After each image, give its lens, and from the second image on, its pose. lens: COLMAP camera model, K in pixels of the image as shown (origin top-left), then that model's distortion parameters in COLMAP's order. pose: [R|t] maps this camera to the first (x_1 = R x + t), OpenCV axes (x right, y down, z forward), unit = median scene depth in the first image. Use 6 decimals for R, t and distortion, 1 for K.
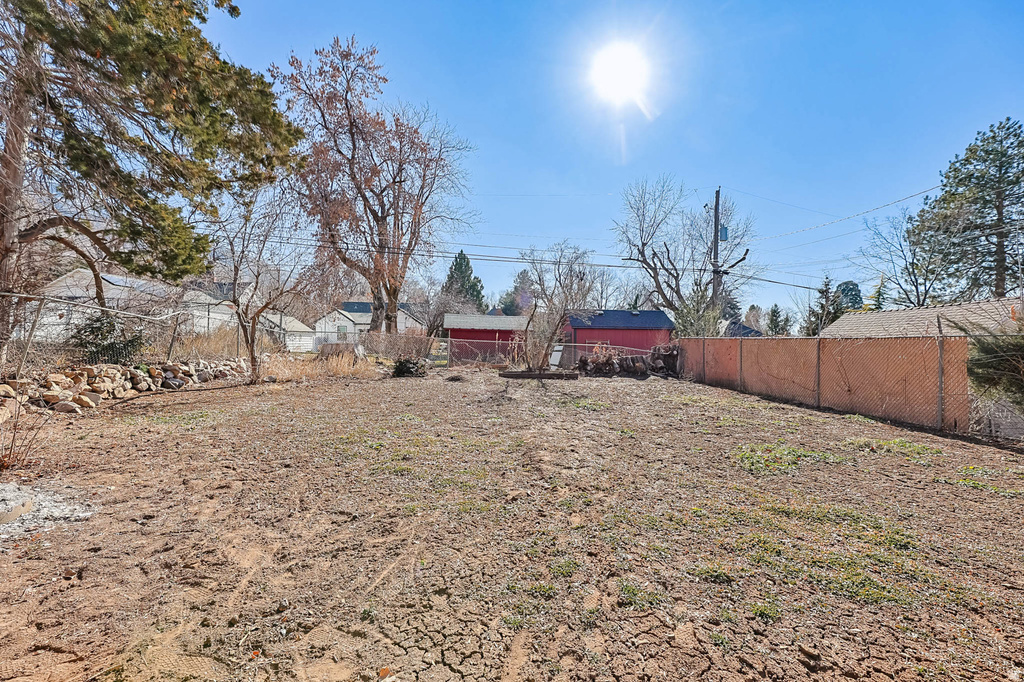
lens RADIAL K [[435.1, 0, 512.0], [0, 435.1, 341.0], [0, 0, 1]] dist [-0.000519, -0.000828]
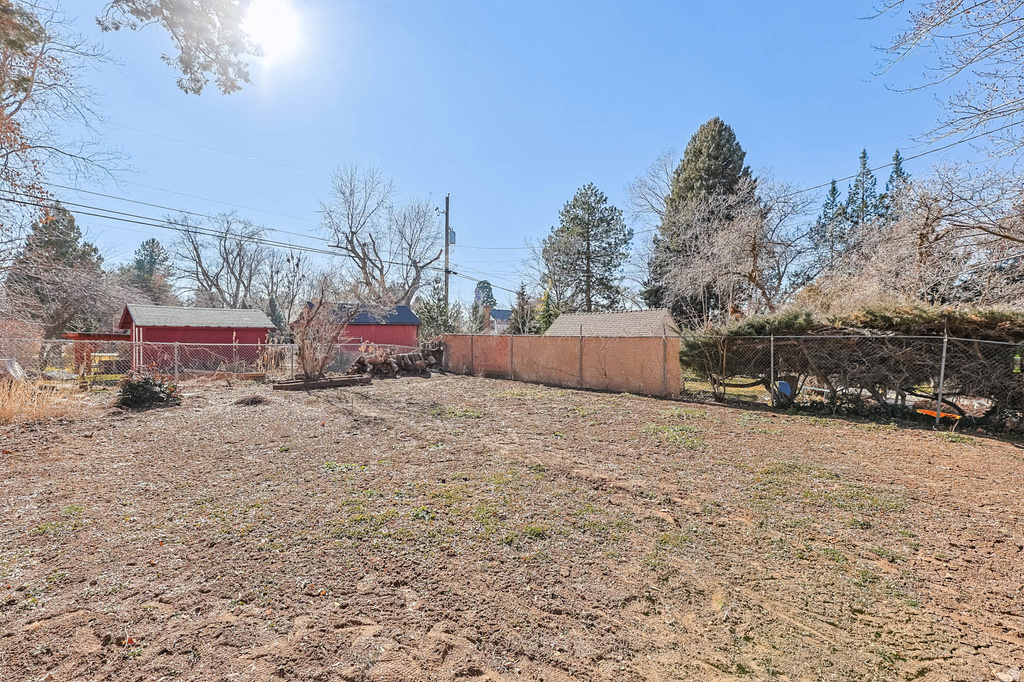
lens RADIAL K [[435.1, 0, 512.0], [0, 435.1, 341.0], [0, 0, 1]] dist [-0.000519, -0.000828]
pose [[0.733982, -0.032210, 0.678405, -0.122201], [0.012146, 0.999338, 0.034307, -0.014508], [-0.679061, -0.016941, 0.733887, 0.060956]]
